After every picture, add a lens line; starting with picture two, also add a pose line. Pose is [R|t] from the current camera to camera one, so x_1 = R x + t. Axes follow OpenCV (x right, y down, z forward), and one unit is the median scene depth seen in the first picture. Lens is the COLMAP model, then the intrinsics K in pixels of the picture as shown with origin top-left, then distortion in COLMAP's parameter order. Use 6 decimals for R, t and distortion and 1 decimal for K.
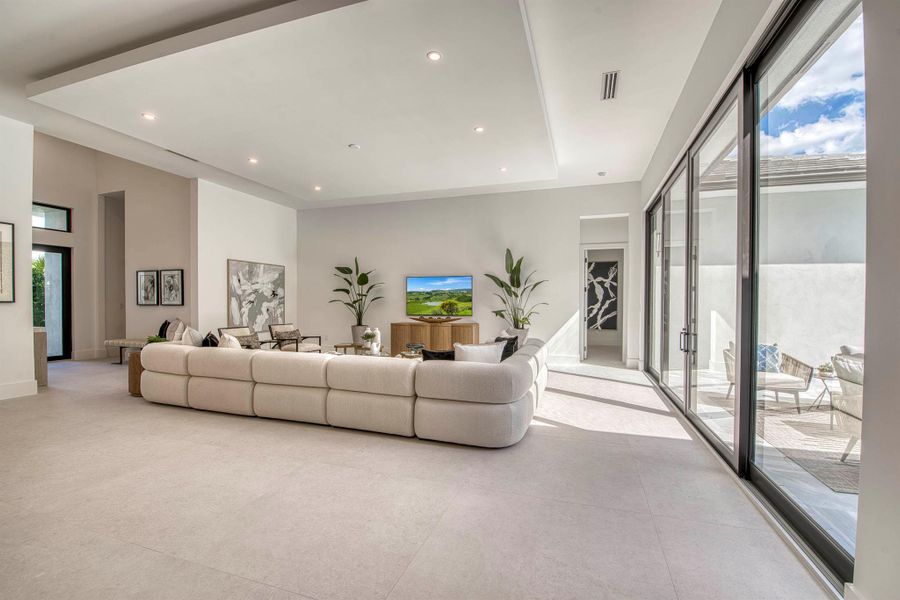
lens RADIAL K [[390.0, 0, 453.3], [0, 390.0, 301.7], [0, 0, 1]] dist [-0.004667, -0.000600]
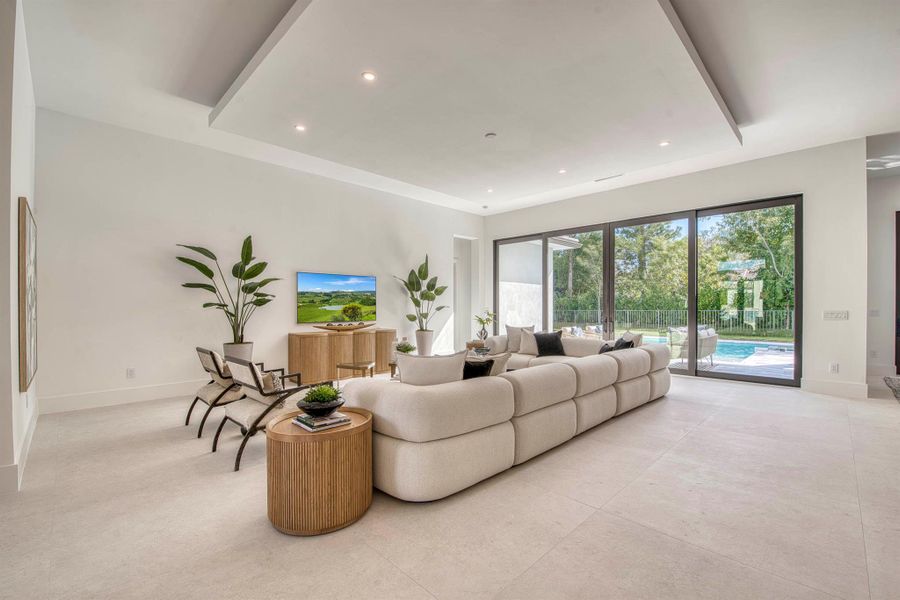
lens RADIAL K [[390.0, 0, 453.5], [0, 390.0, 304.8], [0, 0, 1]] dist [-0.004667, -0.000600]
pose [[0.439644, 0.001064, 0.898172, -0.680659], [0.005194, 0.999980, -0.003726, 0.003533], [-0.898157, 0.006303, 0.439629, 0.421707]]
